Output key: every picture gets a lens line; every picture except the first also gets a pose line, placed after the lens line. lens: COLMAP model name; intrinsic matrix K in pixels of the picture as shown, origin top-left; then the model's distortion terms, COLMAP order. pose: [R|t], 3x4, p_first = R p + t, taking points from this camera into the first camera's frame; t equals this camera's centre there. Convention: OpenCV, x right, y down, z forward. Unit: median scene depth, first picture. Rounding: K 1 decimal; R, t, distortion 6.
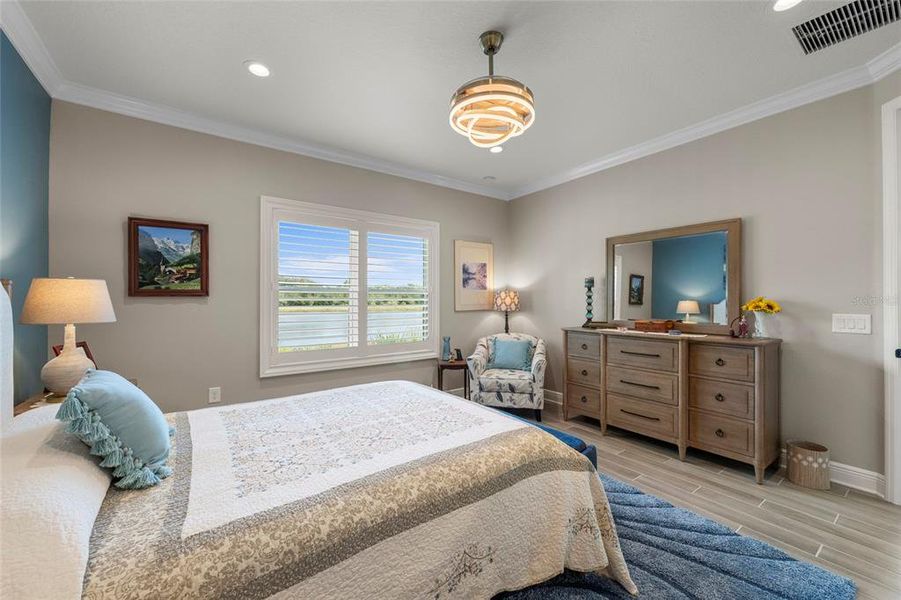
lens RADIAL K [[353.2, 0, 449.7], [0, 353.2, 298.1], [0, 0, 1]] dist [-0.003323, -0.000131]
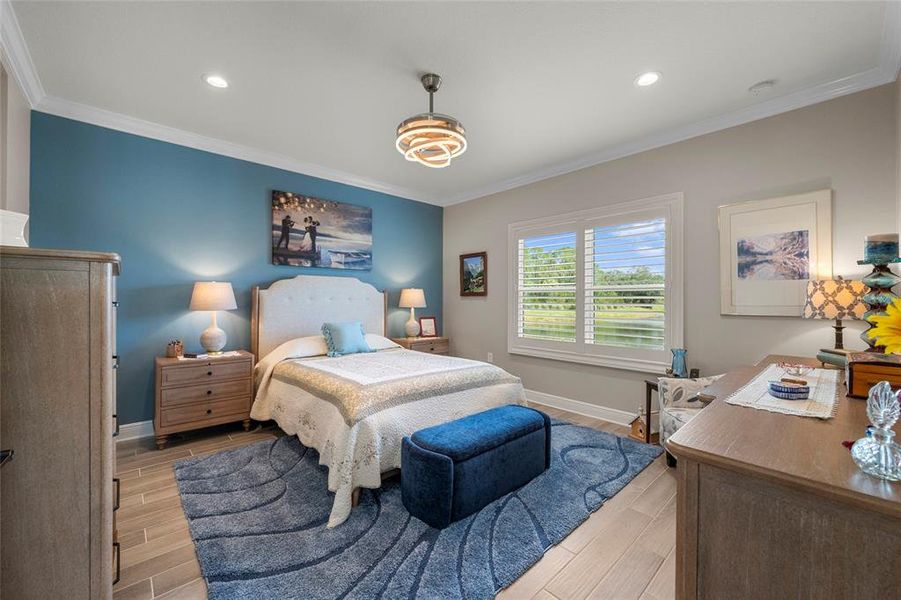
lens RADIAL K [[353.2, 0, 452.3], [0, 353.2, 301.5], [0, 0, 1]] dist [-0.003323, -0.000131]
pose [[0.136733, 0.006061, -0.990589, 0.673810], [0.002131, 0.999977, 0.006412, 0.007758], [0.990606, -0.002988, 0.136717, 0.463383]]
